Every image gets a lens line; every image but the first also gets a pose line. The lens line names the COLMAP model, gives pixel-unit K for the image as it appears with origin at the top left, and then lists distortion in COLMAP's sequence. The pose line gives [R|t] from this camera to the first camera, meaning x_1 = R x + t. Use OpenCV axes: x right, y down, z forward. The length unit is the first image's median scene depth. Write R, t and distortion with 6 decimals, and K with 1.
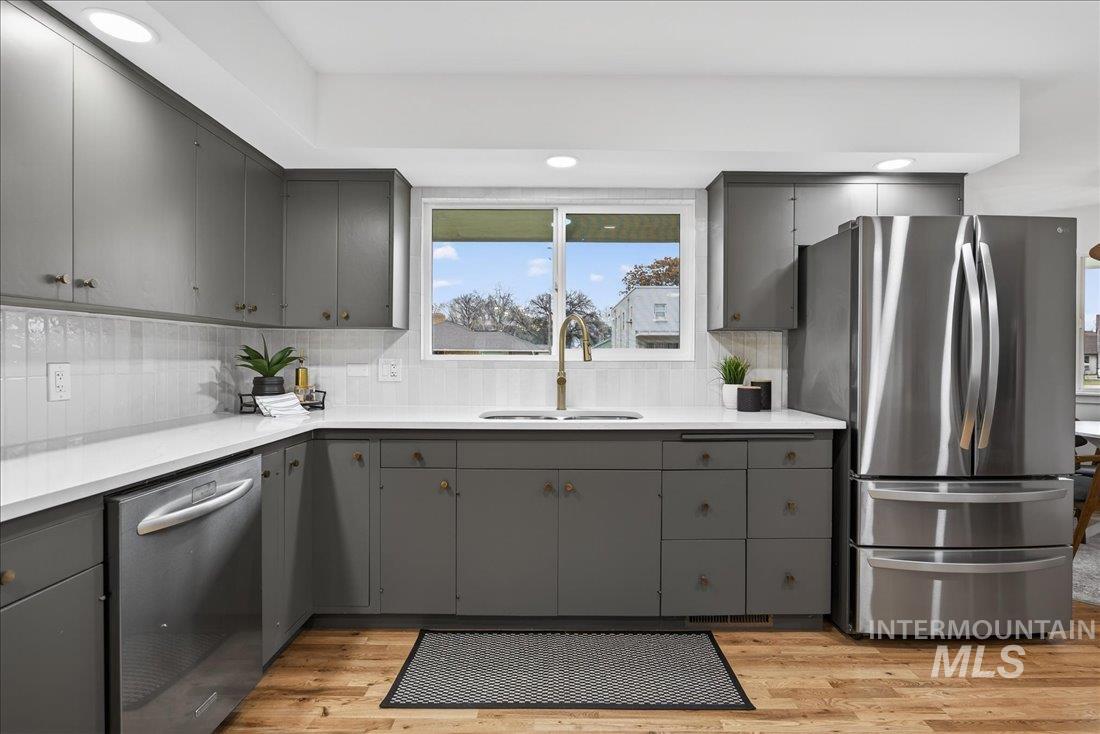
lens RADIAL K [[540.7, 0, 563.5], [0, 540.7, 362.4], [0, 0, 1]] dist [-0.008387, 0.000660]
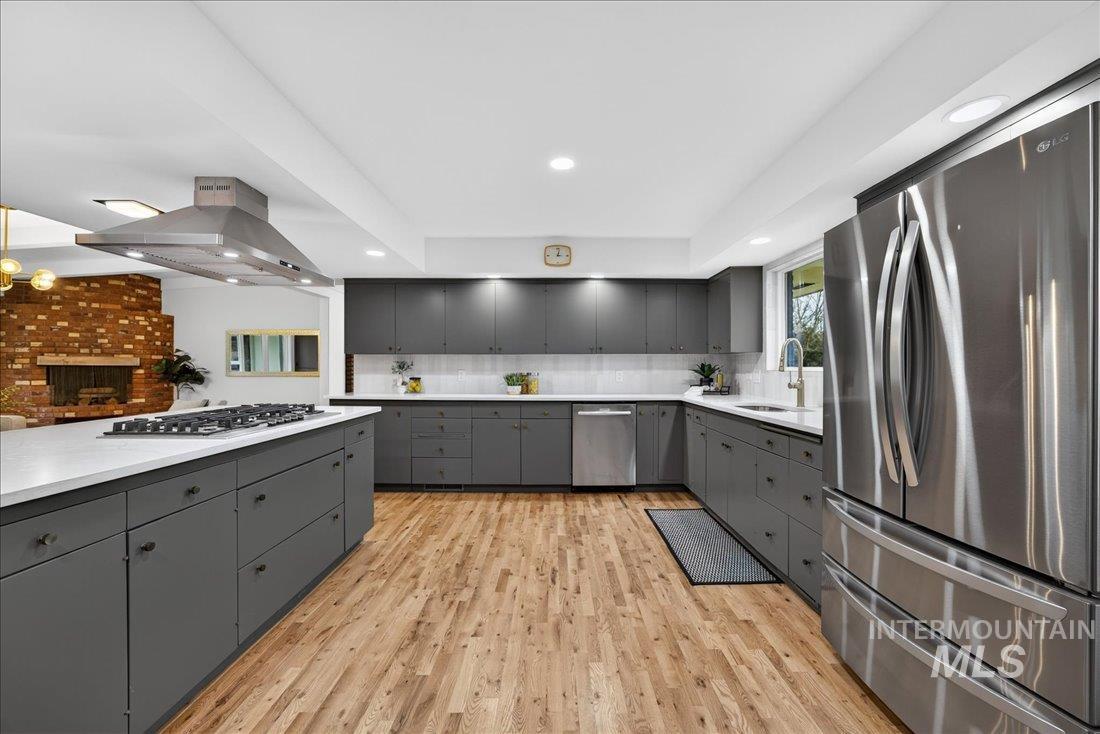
lens RADIAL K [[431.4, 0, 550.5], [0, 431.4, 365.9], [0, 0, 1]] dist [-0.015005, -0.000016]
pose [[-0.008661, -0.006585, -0.999941, 1.185101], [-0.006917, 0.999955, -0.006525, -0.004962], [0.999939, 0.006860, -0.008706, 0.412304]]
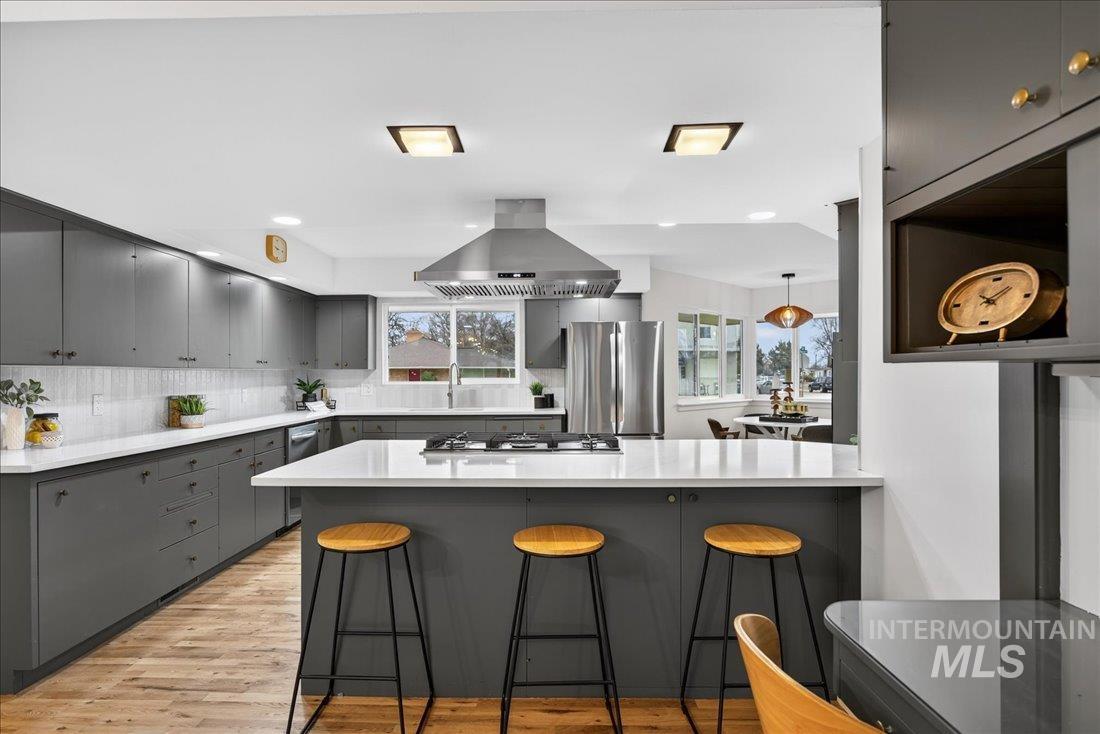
lens RADIAL K [[601.0, 0, 542.2], [0, 601.0, 364.1], [0, 0, 1]] dist [0.004408, 0.000350]
pose [[0.999579, -0.008876, -0.027623, 0.443275], [0.008272, 0.999726, -0.021890, -0.029846], [0.027810, 0.021652, 0.999379, -1.371036]]
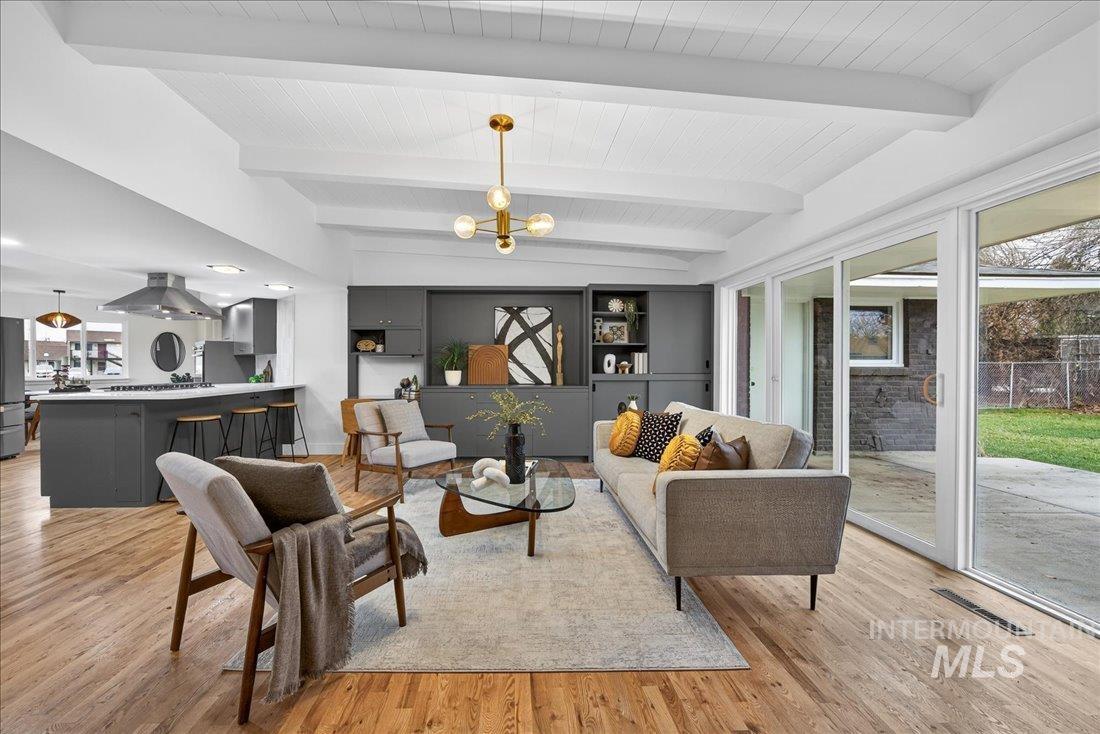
lens RADIAL K [[431.4, 0, 548.5], [0, 431.4, 366.3], [0, 0, 1]] dist [-0.015005, -0.000016]
pose [[-0.055987, -0.006704, 0.998409, -1.432695], [0.007972, 0.999943, 0.007161, 0.011137], [-0.998400, 0.008360, -0.055931, -1.643893]]
